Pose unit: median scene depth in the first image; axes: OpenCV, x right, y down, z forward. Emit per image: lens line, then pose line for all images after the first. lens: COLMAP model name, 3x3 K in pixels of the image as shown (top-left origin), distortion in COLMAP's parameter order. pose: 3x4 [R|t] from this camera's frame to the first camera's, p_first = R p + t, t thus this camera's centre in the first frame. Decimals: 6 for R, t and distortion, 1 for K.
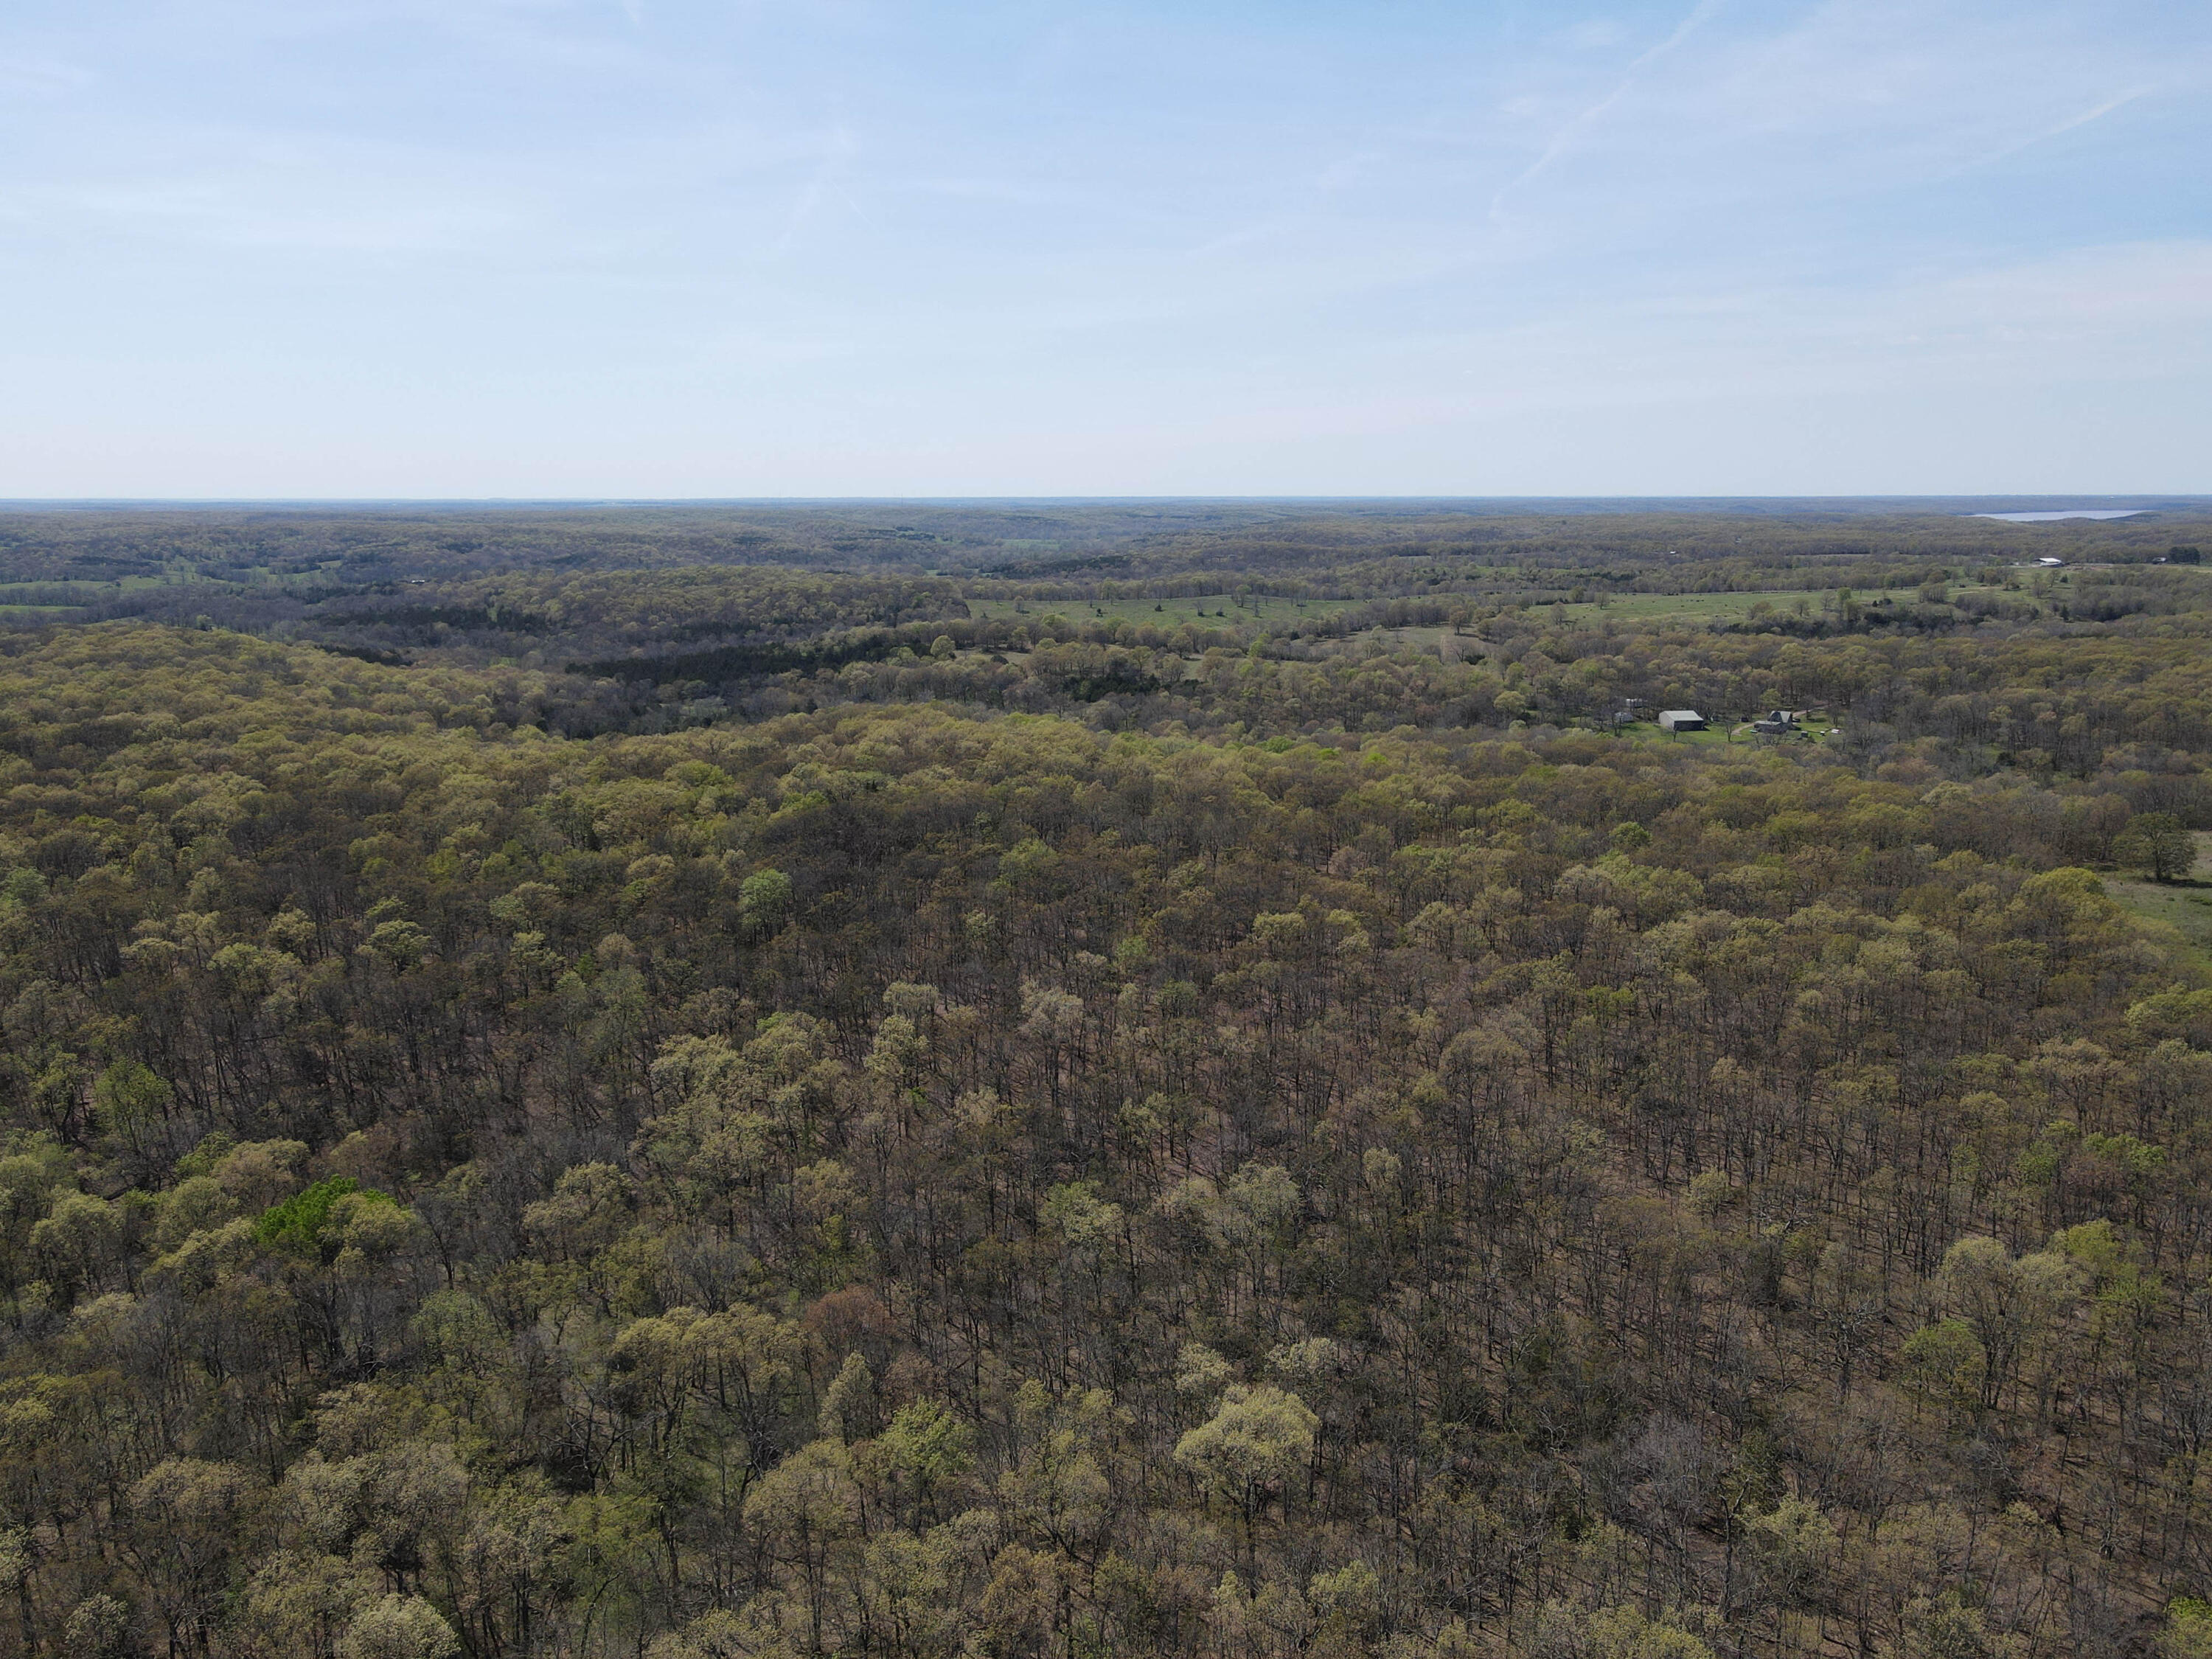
lens RADIAL K [[1633.1, 0, 1114.7], [0, 1633.1, 816.1], [0, 0, 1]] dist [0.008690, 0.012085]
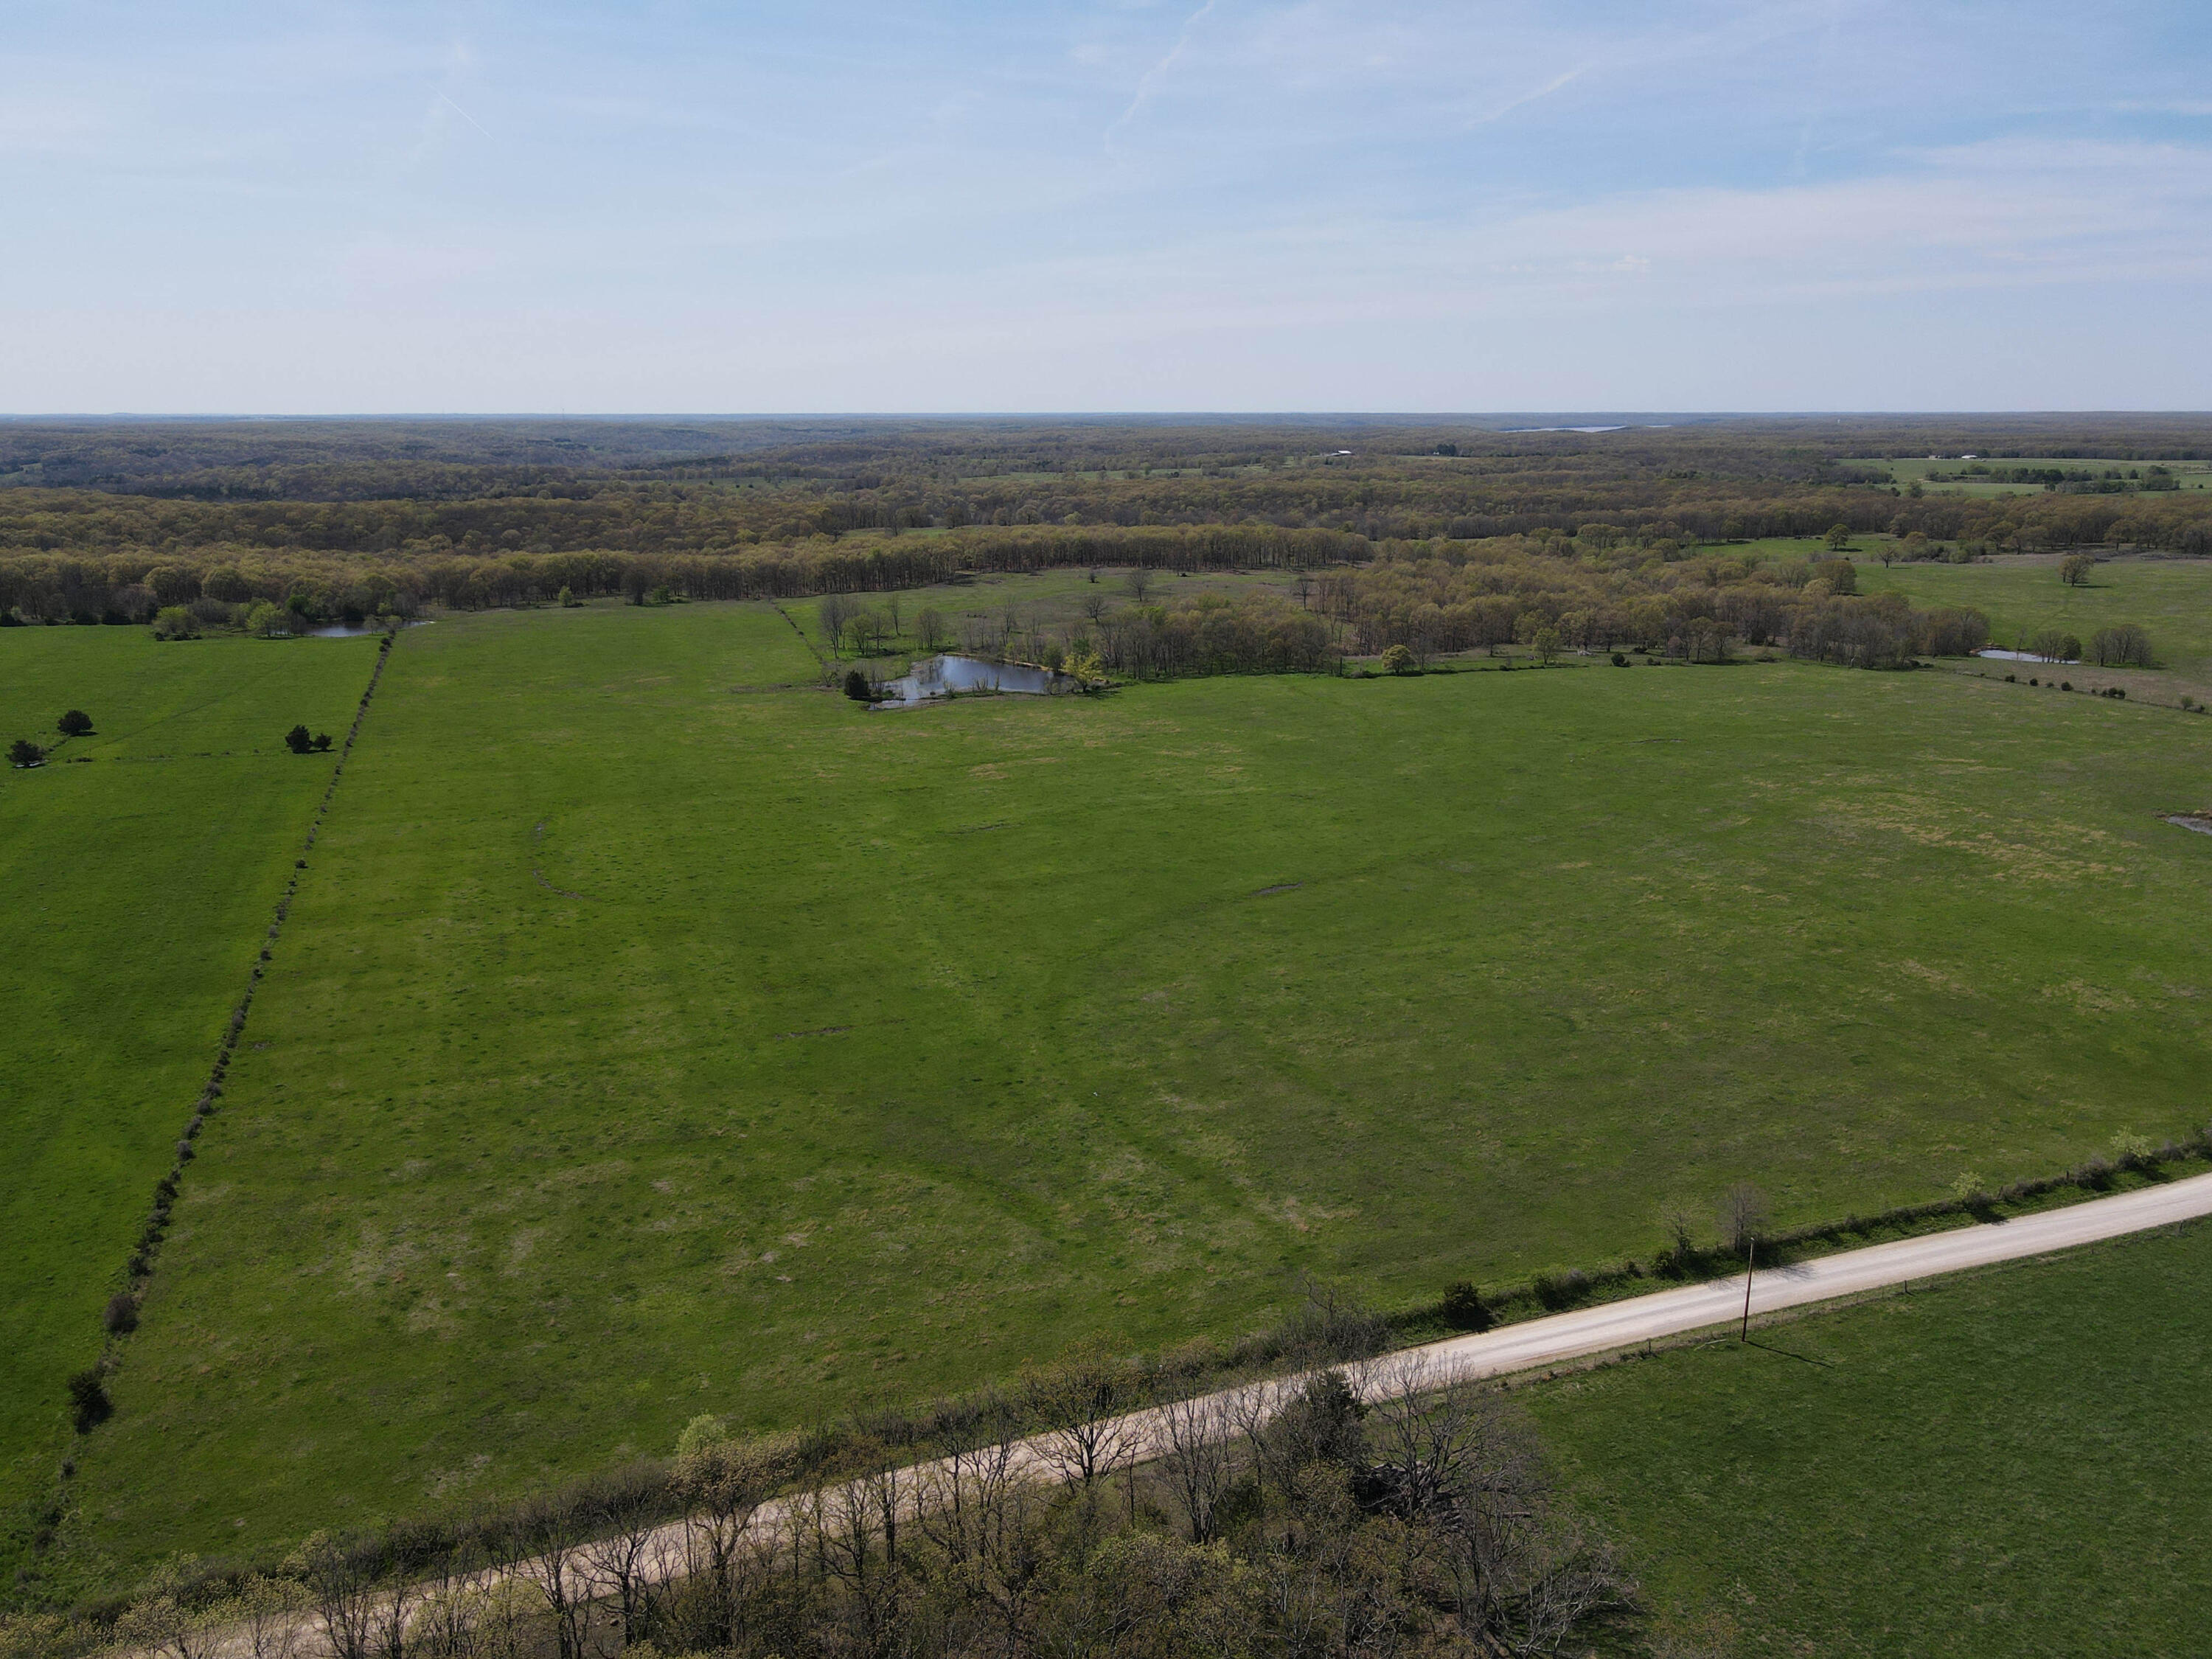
lens RADIAL K [[1633.1, 0, 1100.2], [0, 1633.1, 838.4], [0, 0, 1]] dist [0.008690, 0.012085]
pose [[0.985343, -0.042712, 0.165152, 0.055044], [0.032544, 0.997432, 0.063795, 0.052568], [-0.167453, -0.057485, 0.984203, -0.253399]]
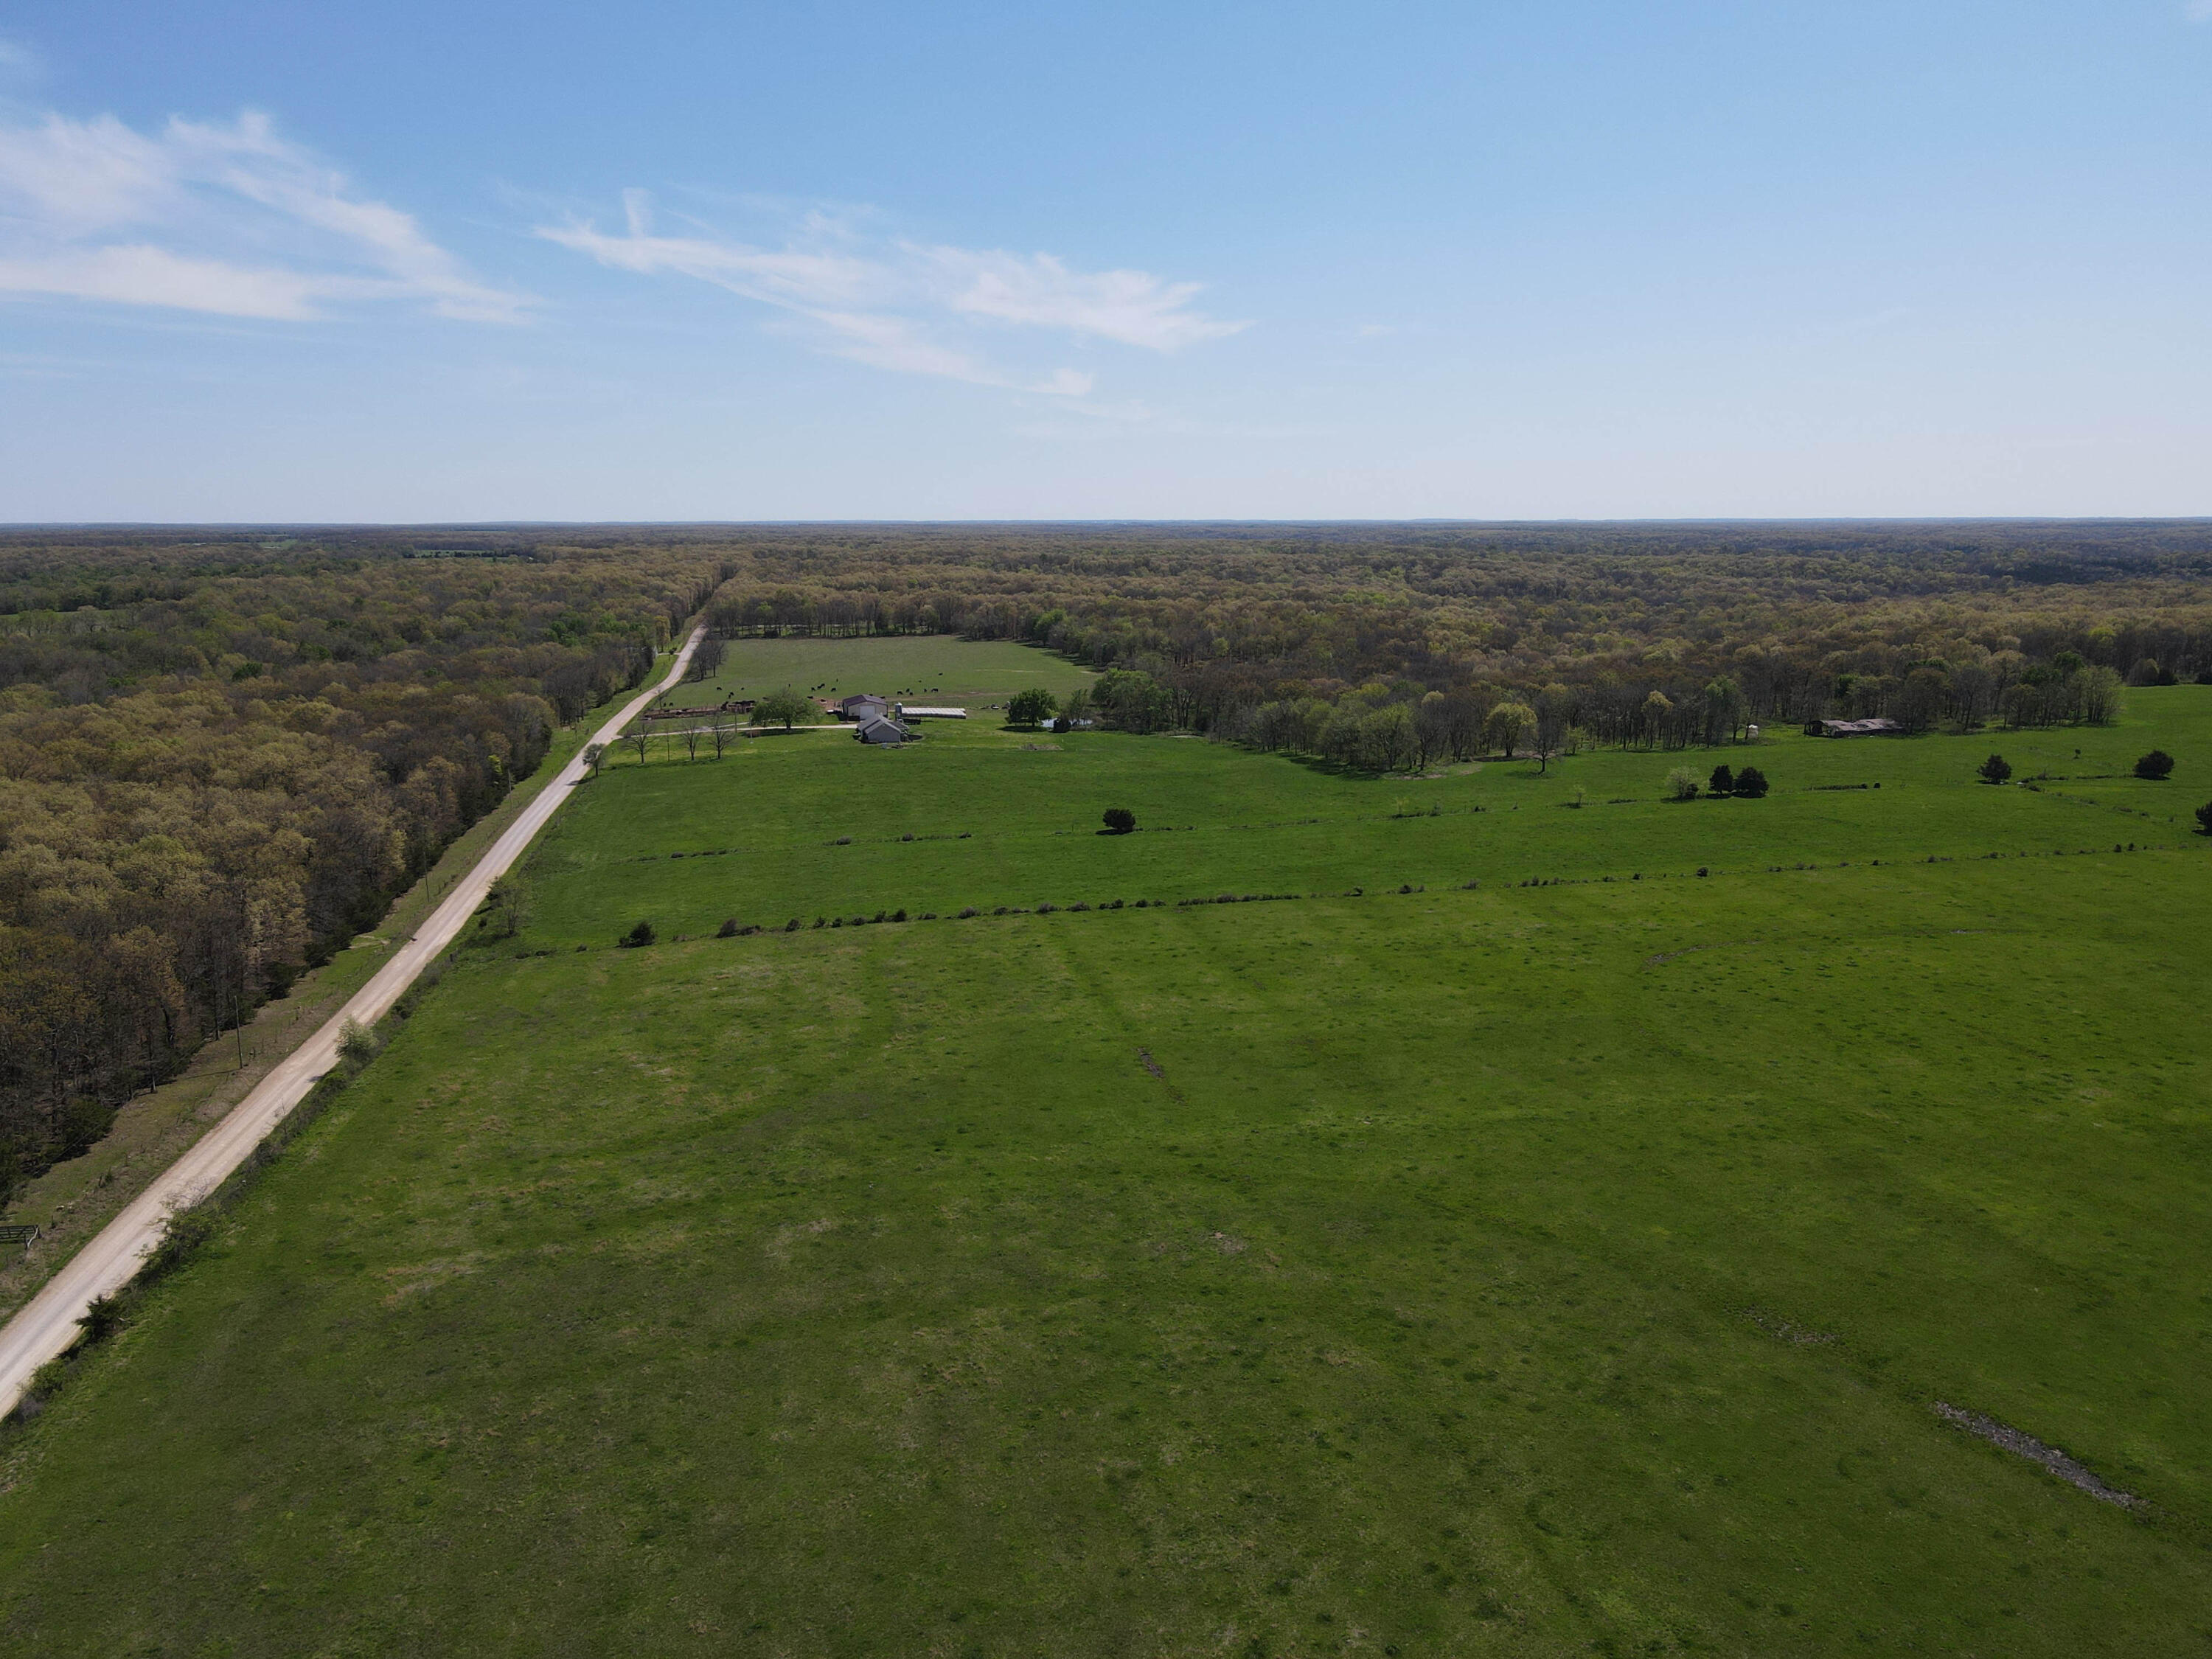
lens RADIAL K [[1633.1, 0, 1096.3], [0, 1633.1, 813.6], [0, 0, 1]] dist [0.008690, 0.012085]
pose [[0.018693, 0.180870, -0.983329, 0.109404], [-0.188766, 0.966452, 0.174177, 0.046622], [0.981844, 0.182364, 0.052208, -0.189897]]
